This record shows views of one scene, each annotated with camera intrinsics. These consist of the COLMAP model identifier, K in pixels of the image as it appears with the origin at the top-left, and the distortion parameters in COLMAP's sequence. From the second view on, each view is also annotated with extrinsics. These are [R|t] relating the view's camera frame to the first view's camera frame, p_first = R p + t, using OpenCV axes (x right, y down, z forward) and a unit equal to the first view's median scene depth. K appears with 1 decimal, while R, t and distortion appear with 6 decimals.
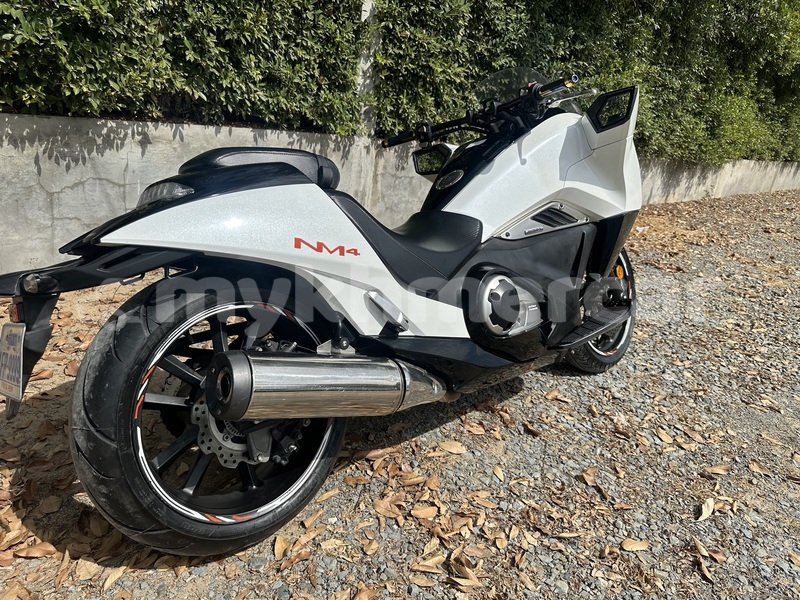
lens RADIAL K [[581.1, 0, 400.3], [0, 581.1, 291.0], [0, 0, 1]] dist [0.023951, -0.037072]
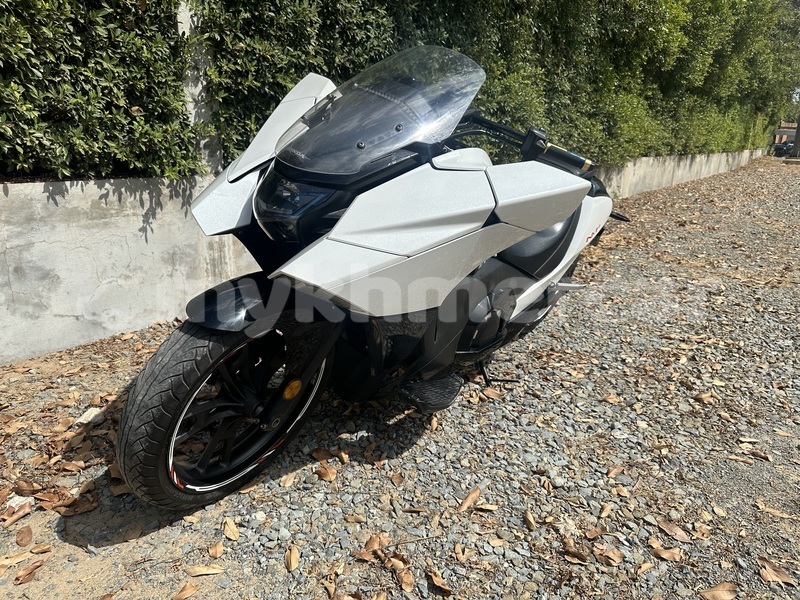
lens RADIAL K [[581.1, 0, 400.3], [0, 581.1, 291.0], [0, 0, 1]] dist [0.023951, -0.037072]
pose [[0.982575, -0.144927, 0.116368, 0.099260], [0.151762, 0.987040, -0.052153, -0.032021], [-0.107302, 0.068905, 0.991836, 0.223624]]
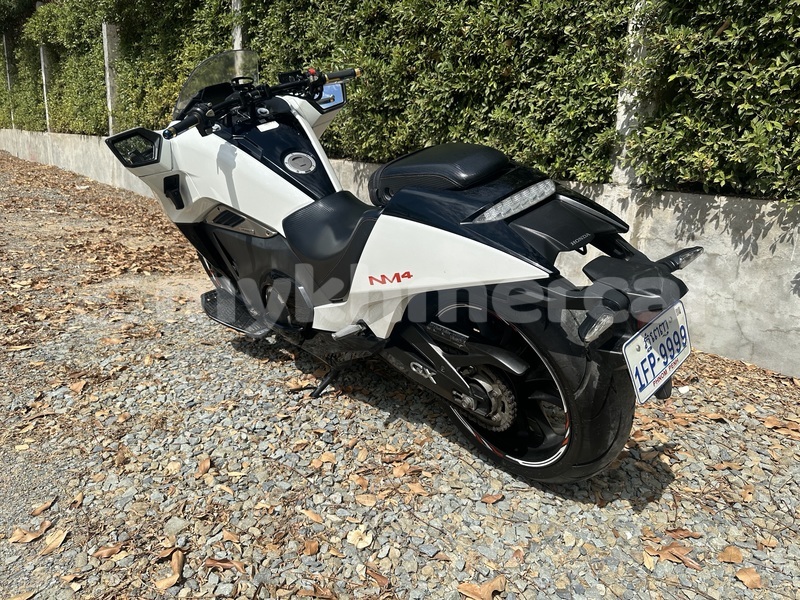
lens RADIAL K [[581.1, 0, 400.3], [0, 581.1, 291.0], [0, 0, 1]] dist [0.023951, -0.037072]
pose [[-0.064637, 0.111653, -0.991643, 0.906908], [-0.377746, 0.917036, 0.127875, -0.161844], [0.923650, 0.382855, -0.017097, 0.996792]]
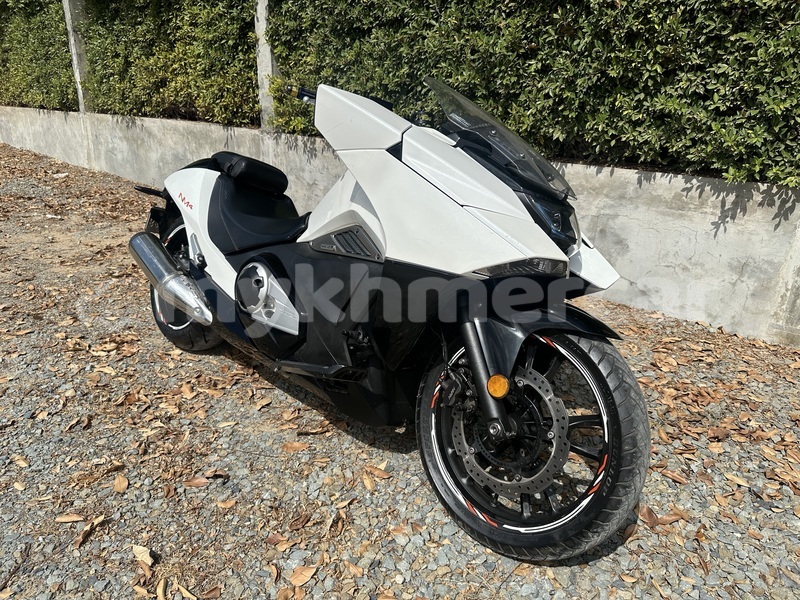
lens RADIAL K [[580.5, 0, 402.8], [0, 580.5, 284.6], [0, 0, 1]] dist [0.032155, -0.052622]
pose [[0.035931, 0.198432, -0.979456, 0.726430], [-0.326472, 0.928646, 0.176162, -0.156452], [0.944524, 0.313435, 0.098149, 0.636362]]
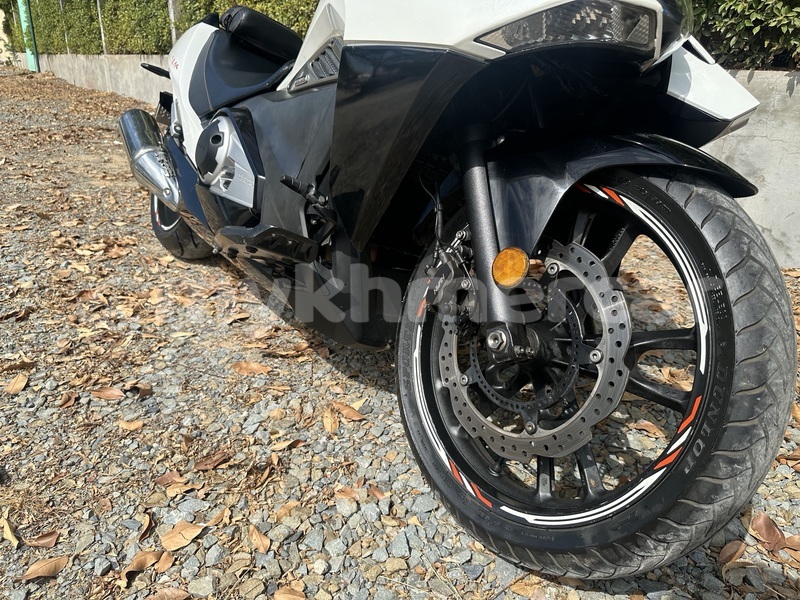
lens RADIAL K [[581.1, 0, 400.3], [0, 581.1, 291.0], [0, 0, 1]] dist [0.023951, -0.037072]
pose [[-0.148991, 0.225553, -0.962771, 0.556186], [-0.365604, 0.892080, 0.265570, -0.066294], [0.918768, 0.391561, -0.050449, 0.751031]]
